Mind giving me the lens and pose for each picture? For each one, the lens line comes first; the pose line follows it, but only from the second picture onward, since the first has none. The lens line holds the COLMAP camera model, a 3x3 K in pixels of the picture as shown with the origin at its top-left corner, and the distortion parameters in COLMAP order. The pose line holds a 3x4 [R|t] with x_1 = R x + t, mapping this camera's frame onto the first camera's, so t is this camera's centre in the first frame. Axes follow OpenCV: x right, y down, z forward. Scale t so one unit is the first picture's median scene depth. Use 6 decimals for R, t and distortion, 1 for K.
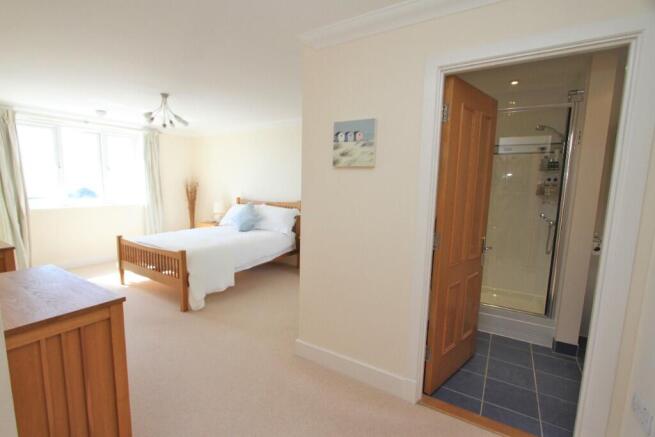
lens RADIAL K [[300.0, 0, 309.3], [0, 300.0, 223.5], [0, 0, 1]] dist [-0.012741, 0.000099]
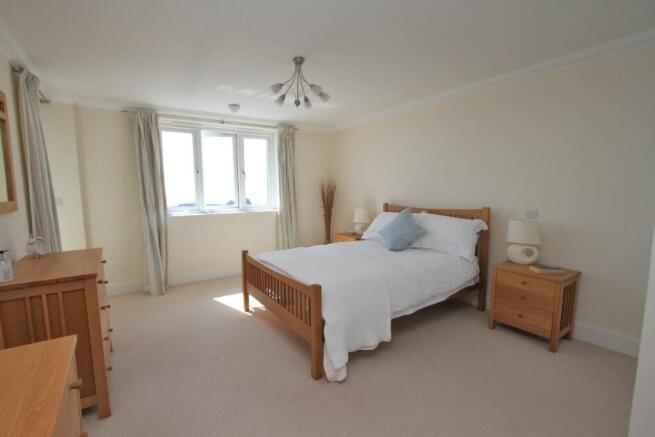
lens RADIAL K [[300.0, 0, 309.3], [0, 300.0, 223.5], [0, 0, 1]] dist [-0.012741, 0.000099]
pose [[0.910849, 0.018734, -0.412315, -0.118927], [-0.027841, 0.999483, -0.016092, -0.020621], [0.411801, 0.026137, 0.910899, 0.275273]]
